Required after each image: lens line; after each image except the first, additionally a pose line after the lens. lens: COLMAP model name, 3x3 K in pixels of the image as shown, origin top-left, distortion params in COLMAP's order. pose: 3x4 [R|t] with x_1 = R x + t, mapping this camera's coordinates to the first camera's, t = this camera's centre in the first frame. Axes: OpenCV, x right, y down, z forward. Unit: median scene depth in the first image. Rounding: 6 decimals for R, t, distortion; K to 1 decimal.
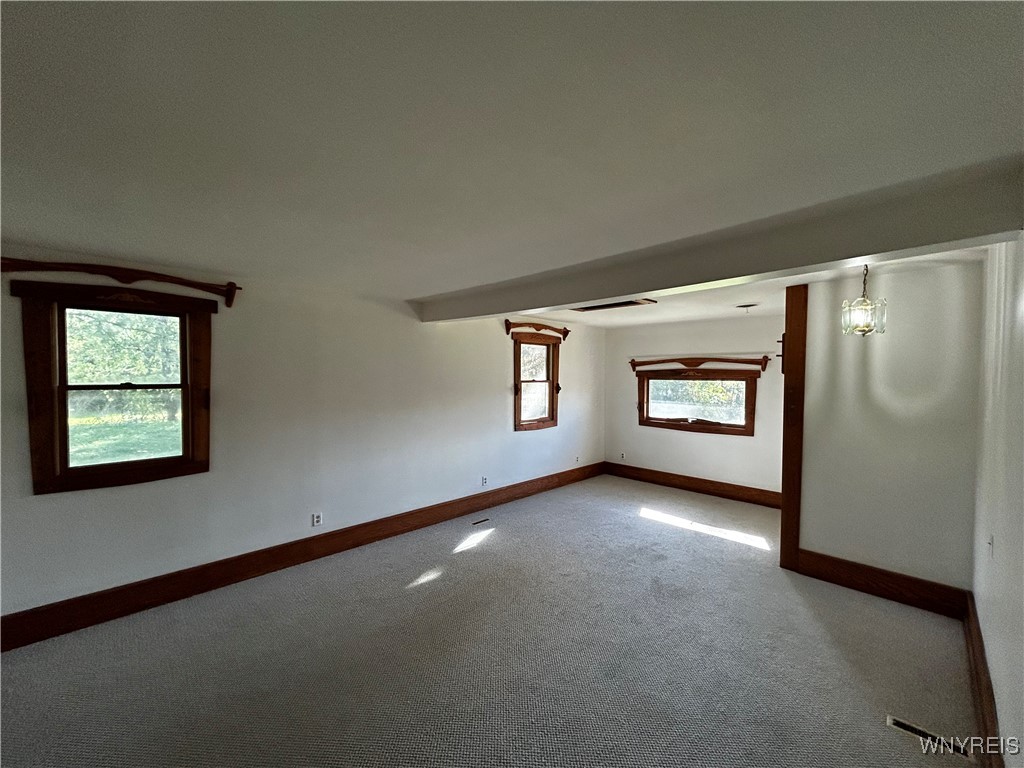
lens RADIAL K [[415.0, 0, 509.5], [0, 415.0, 381.7], [0, 0, 1]] dist [-0.003361, -0.000208]
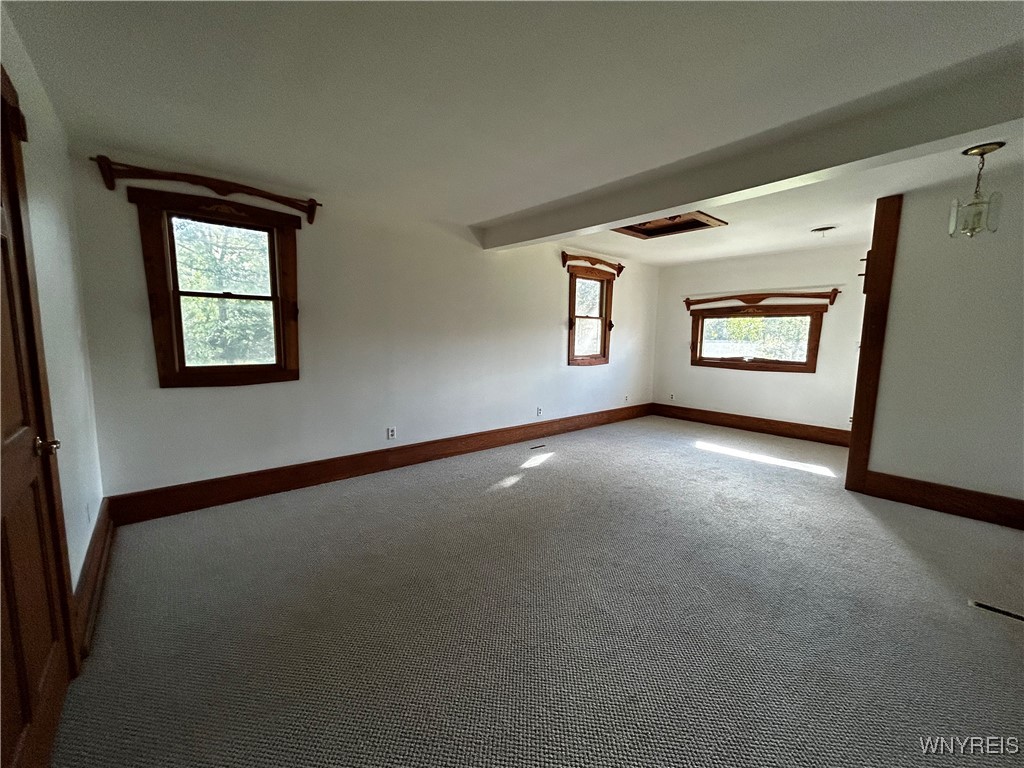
lens RADIAL K [[415.0, 0, 509.4], [0, 415.0, 382.9], [0, 0, 1]] dist [-0.003361, -0.000208]
pose [[0.997479, 0.014404, -0.069491, -0.073929], [-0.007752, 0.995442, 0.095056, 0.082403], [0.070544, -0.094277, 0.993043, -0.024188]]
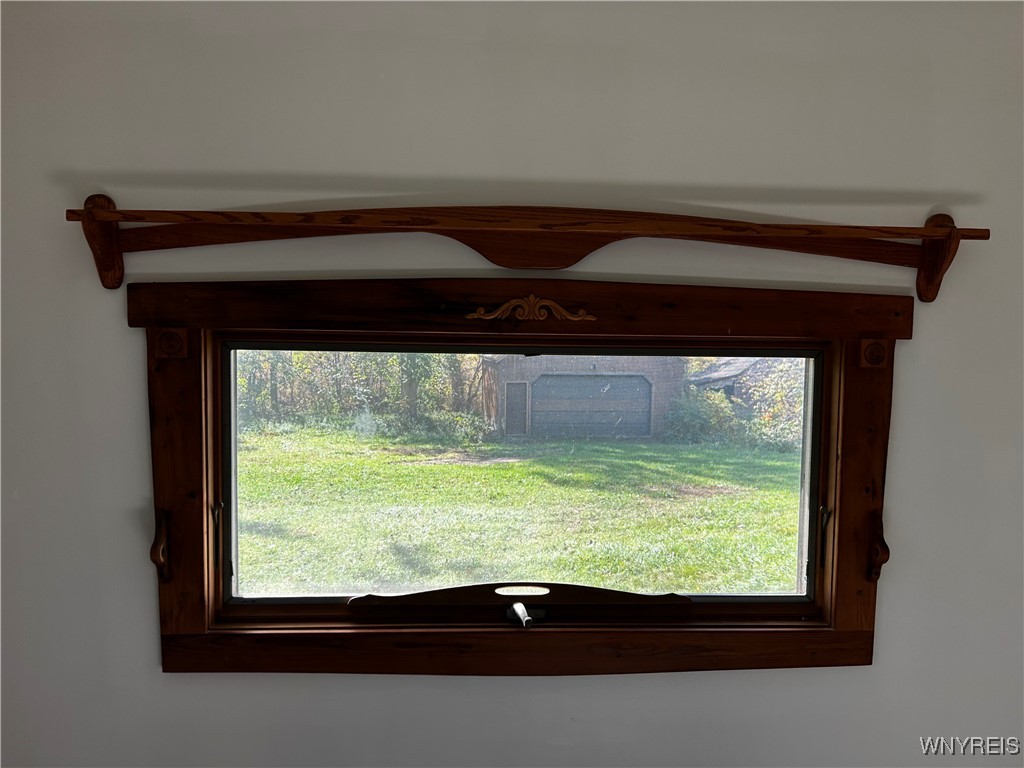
lens RADIAL K [[784.9, 0, 508.0], [0, 784.9, 382.6], [0, 0, 1]] dist [0.039017, 0.001505]
pose [[0.653400, -0.041492, 0.755875, 0.281521], [0.003024, 0.998632, 0.052204, -0.010111], [-0.757007, -0.031824, 0.652631, 1.095269]]
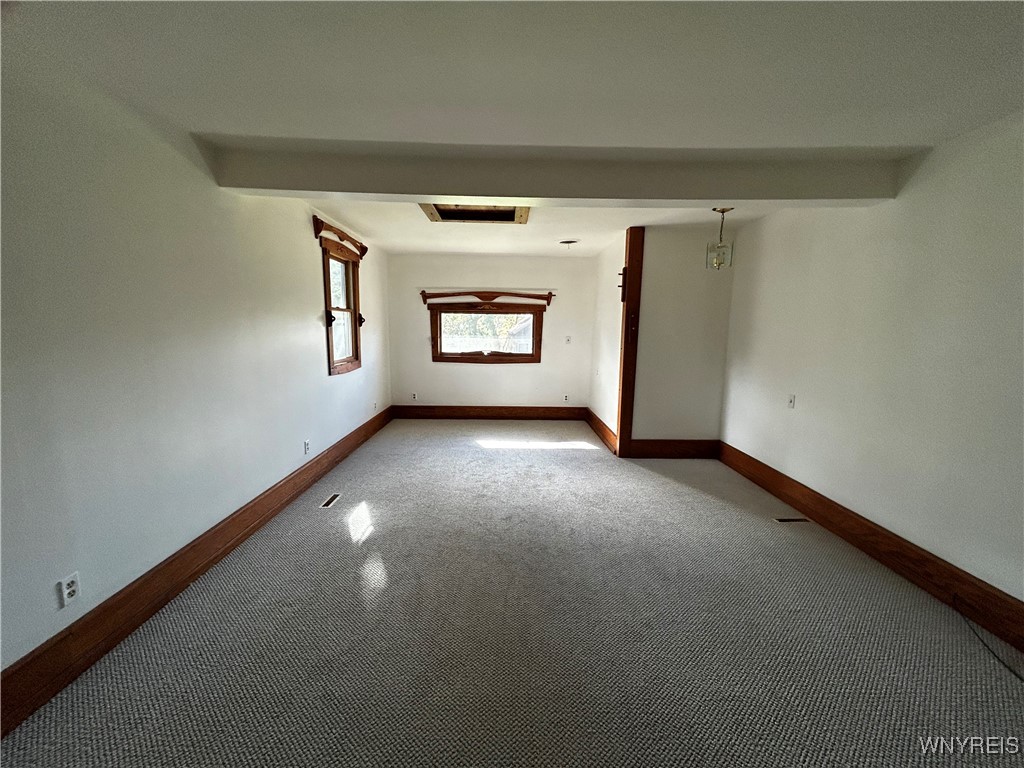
lens RADIAL K [[415.0, 0, 516.6], [0, 415.0, 383.3], [0, 0, 1]] dist [-0.003361, -0.000208]
pose [[0.687207, -0.095955, 0.720097, -0.360824], [0.003901, 0.991711, 0.128426, 0.048699], [-0.726451, -0.085446, 0.681885, 0.309759]]
